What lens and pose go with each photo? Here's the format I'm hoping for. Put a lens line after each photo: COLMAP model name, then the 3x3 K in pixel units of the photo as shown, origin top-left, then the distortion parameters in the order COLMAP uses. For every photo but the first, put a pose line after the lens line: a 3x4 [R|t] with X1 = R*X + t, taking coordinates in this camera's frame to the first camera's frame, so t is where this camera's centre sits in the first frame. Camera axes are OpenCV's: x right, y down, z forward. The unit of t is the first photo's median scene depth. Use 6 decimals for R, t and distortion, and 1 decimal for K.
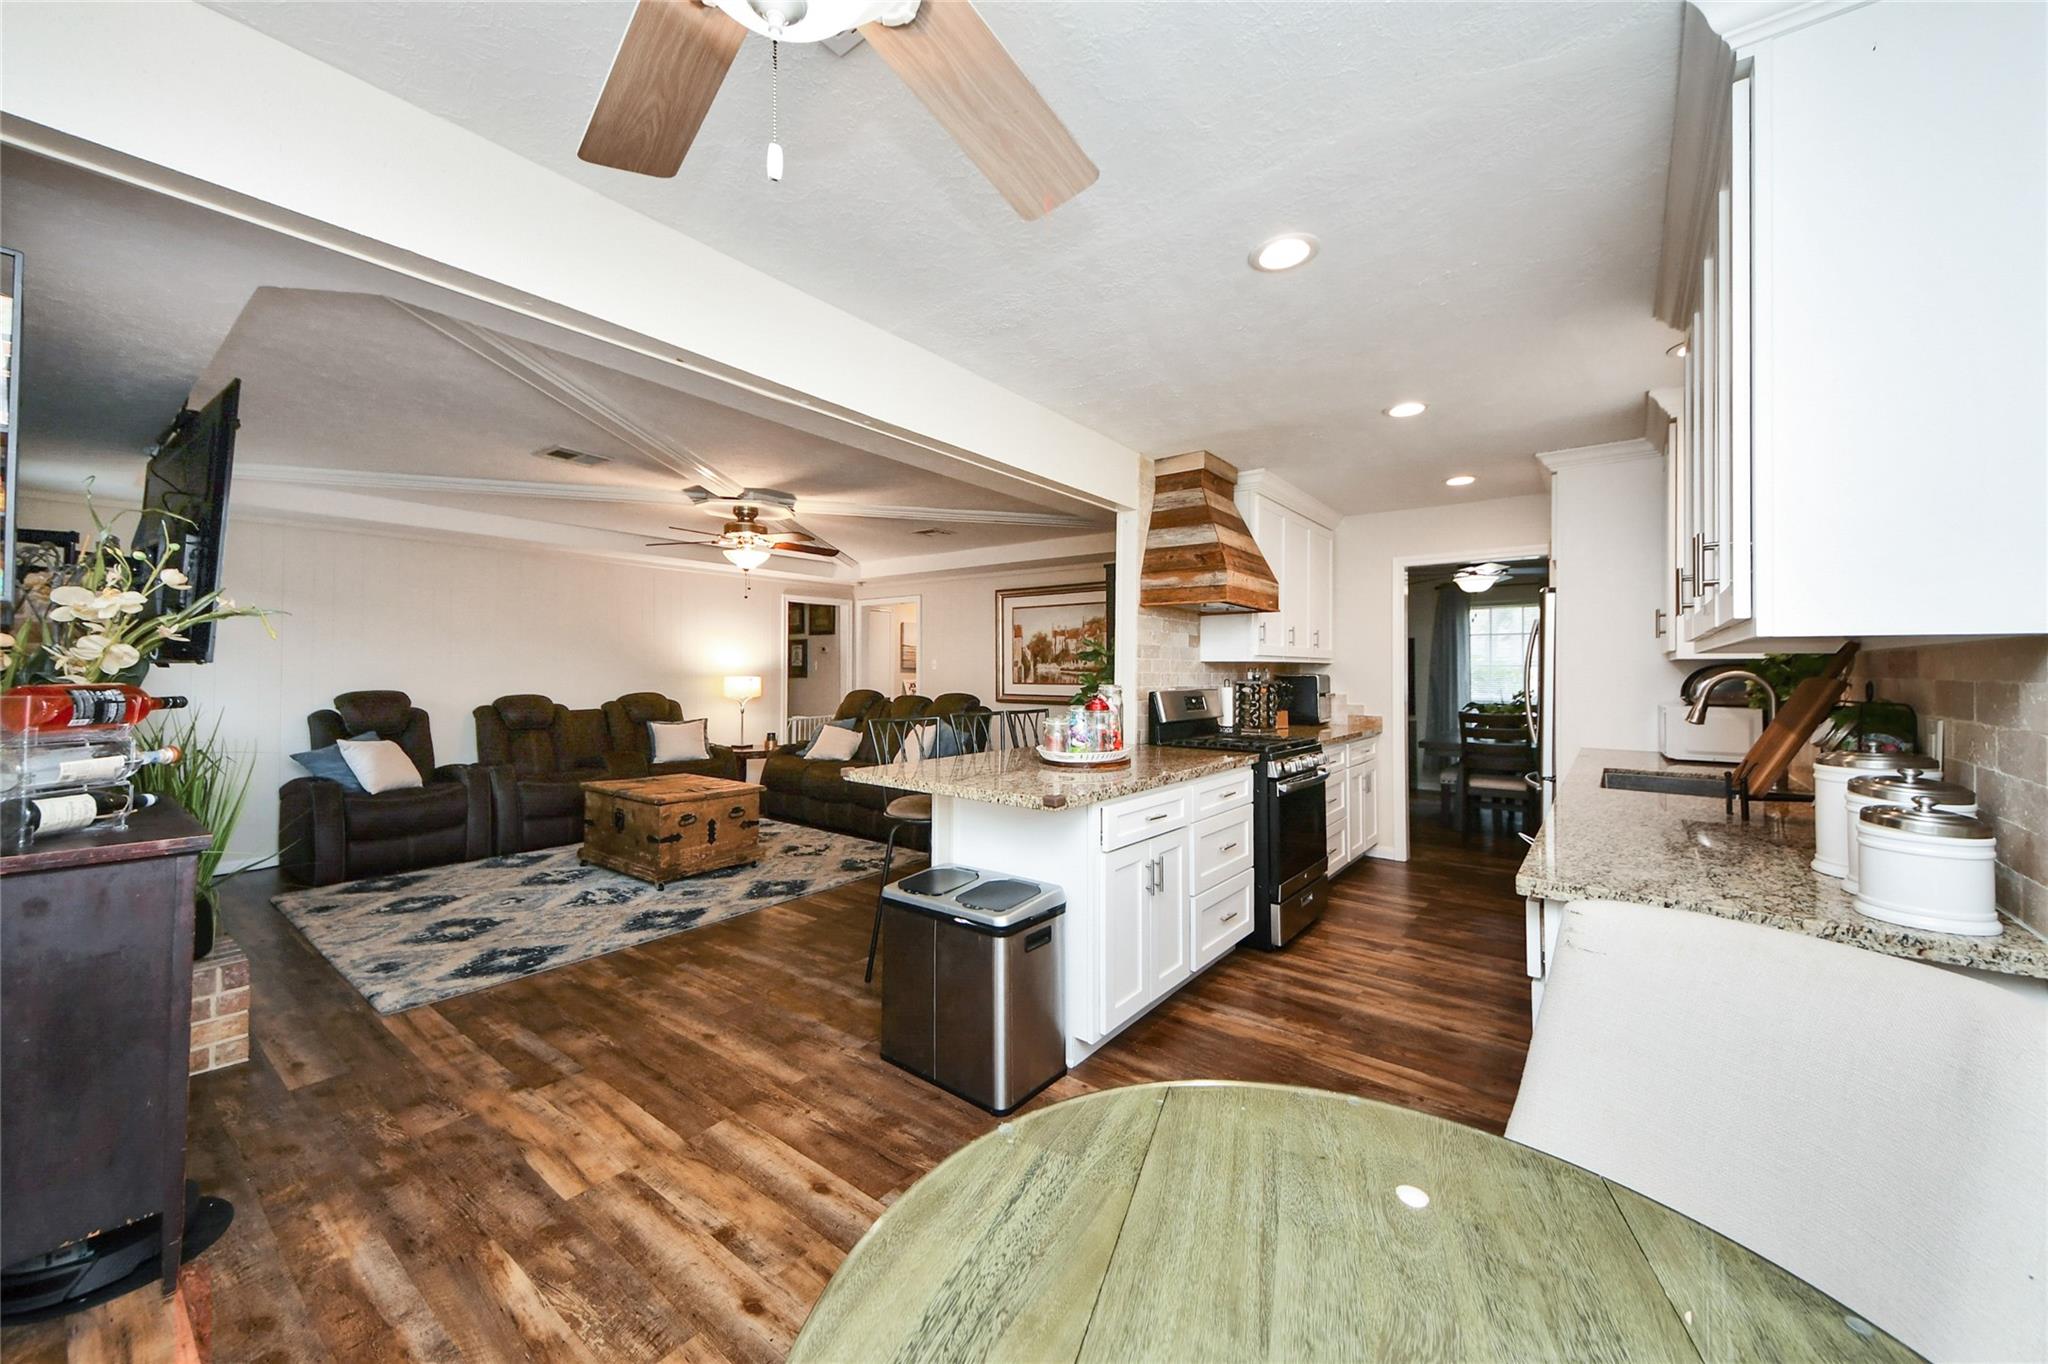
lens RADIAL K [[756.2, 0, 1010.0], [0, 756.2, 660.4], [0, 0, 1]] dist [0.080724, -0.036994]
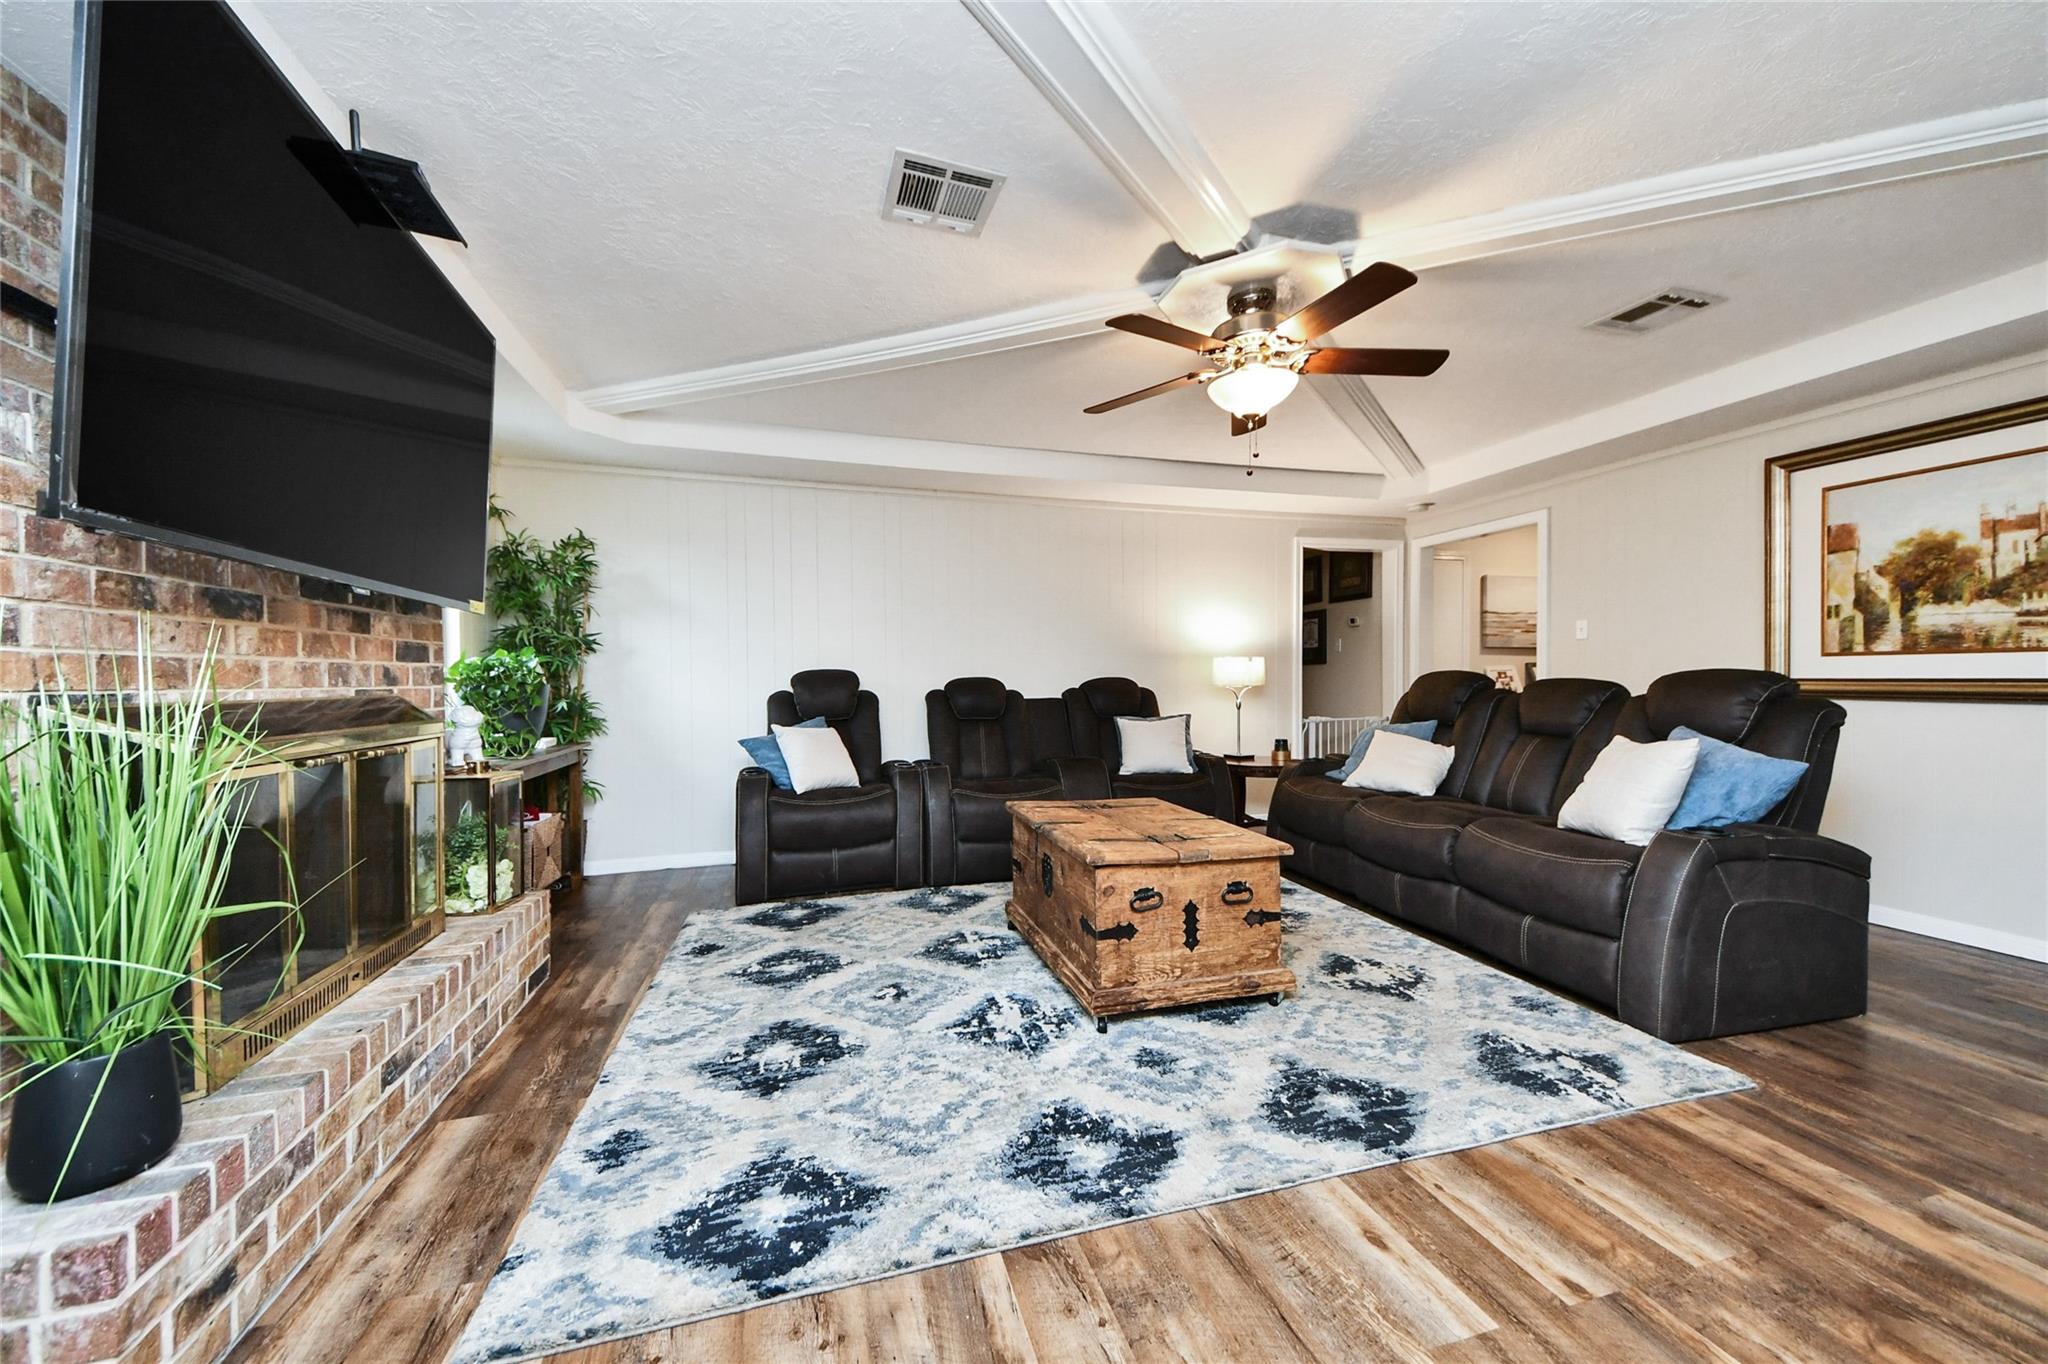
lens RADIAL K [[737.5, 0, 1024.0], [0, 737.5, 682.0], [0, 0, 1]] dist [0.049093, -0.014912]
pose [[0.818442, -0.004342, -0.574573, -0.186863], [0.013998, 0.999825, 0.012385, 0.050682], [0.574419, -0.018179, 0.818359, 0.511564]]
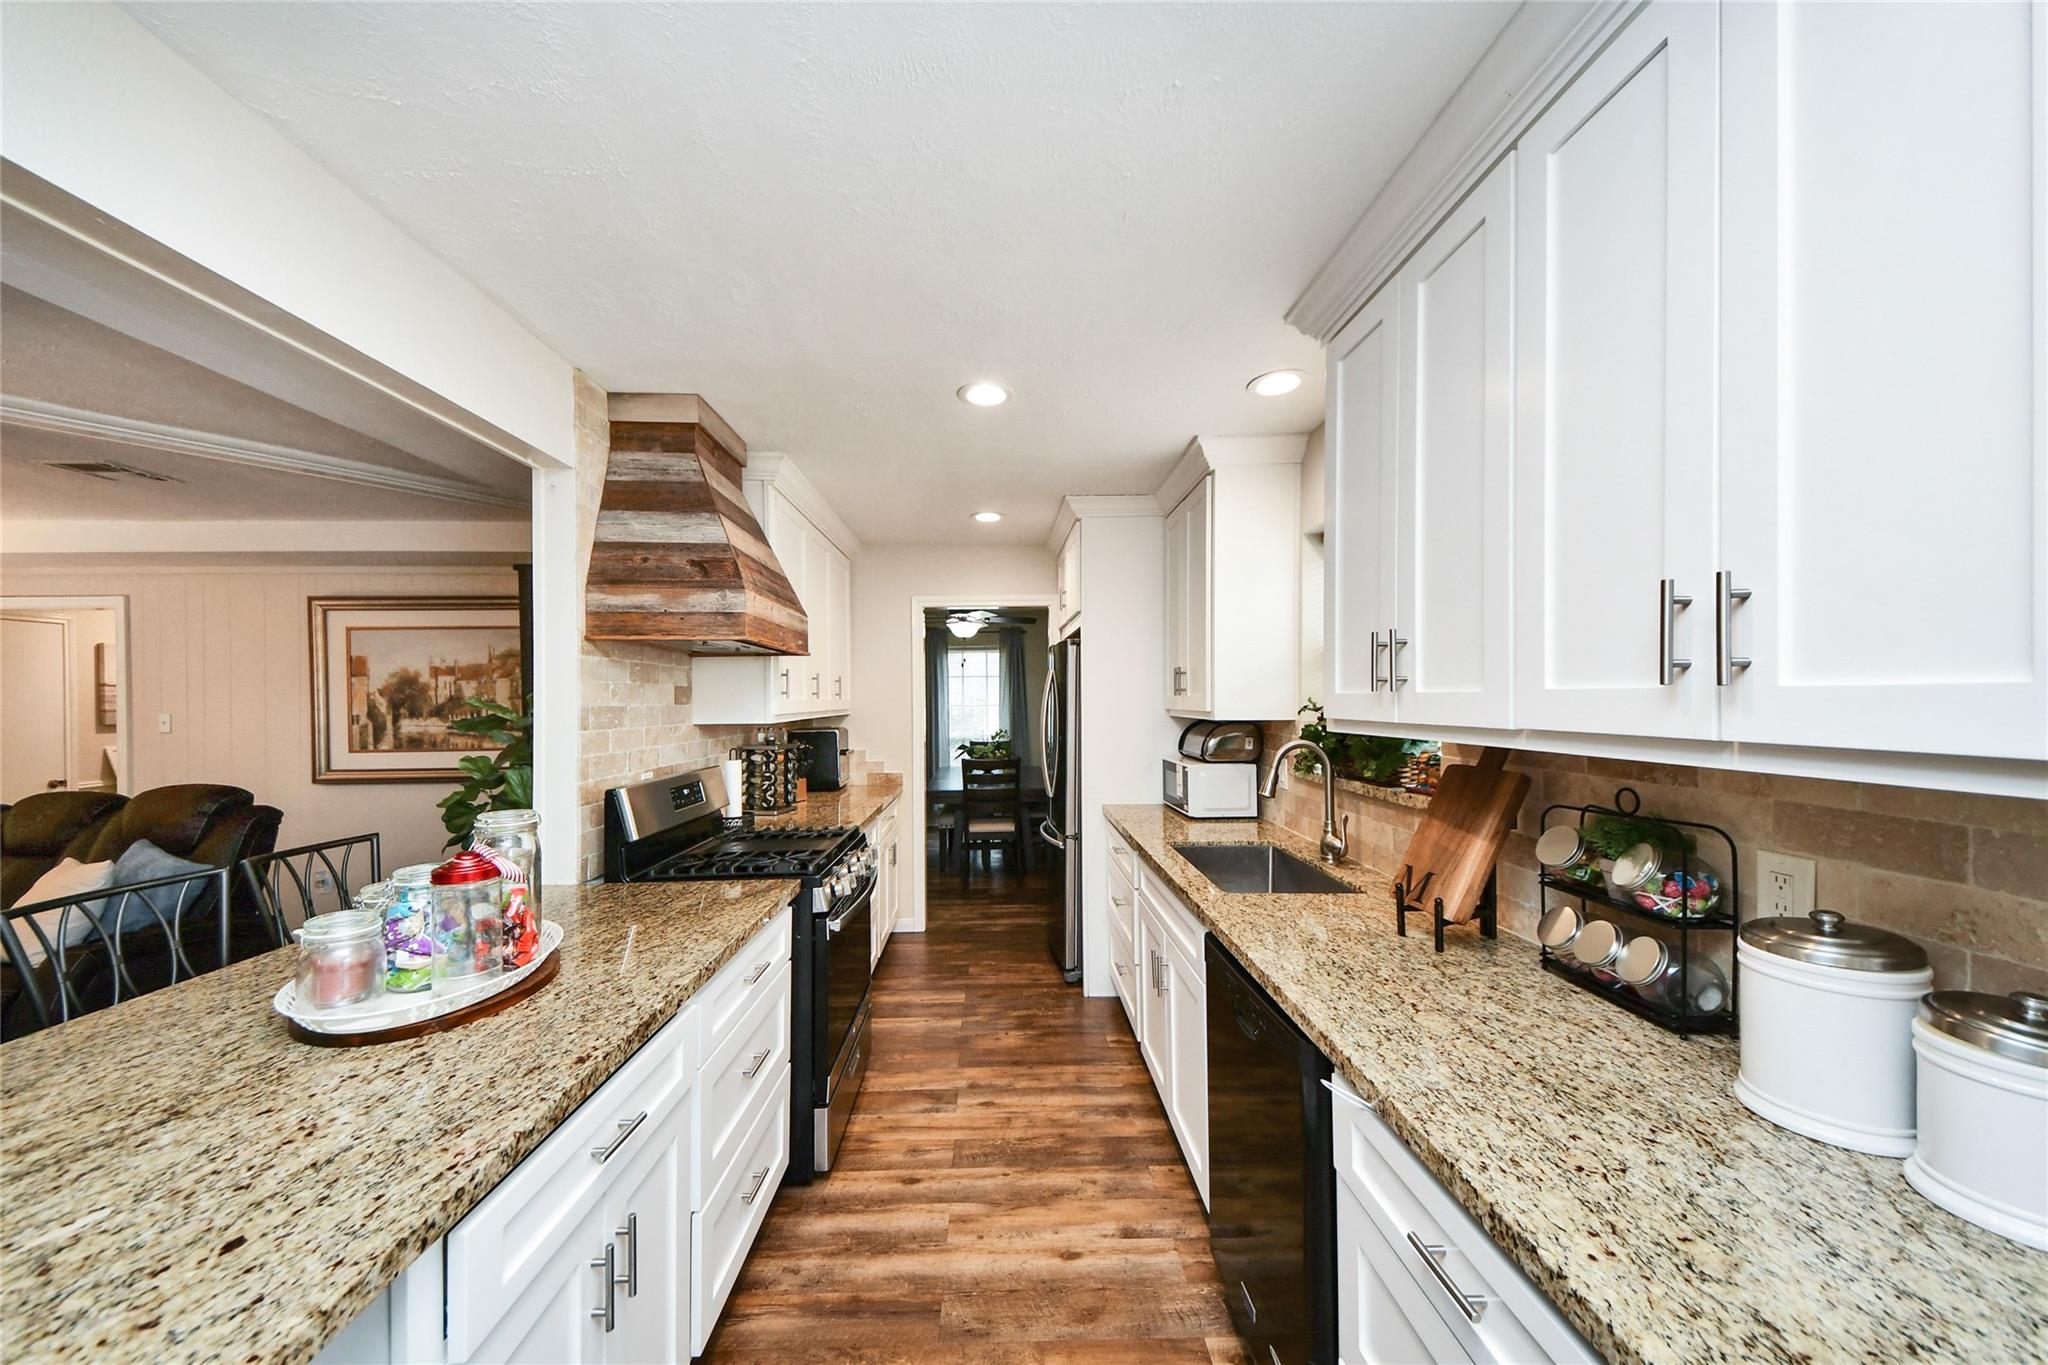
lens RADIAL K [[724.4, 0, 1007.7], [0, 724.4, 699.7], [0, 0, 1]] dist [0.075439, -0.031260]
pose [[0.778195, -0.013305, 0.627881, 0.054258], [0.005341, 0.999880, 0.014568, -0.026150], [-0.628000, -0.007983, 0.778173, 0.289239]]
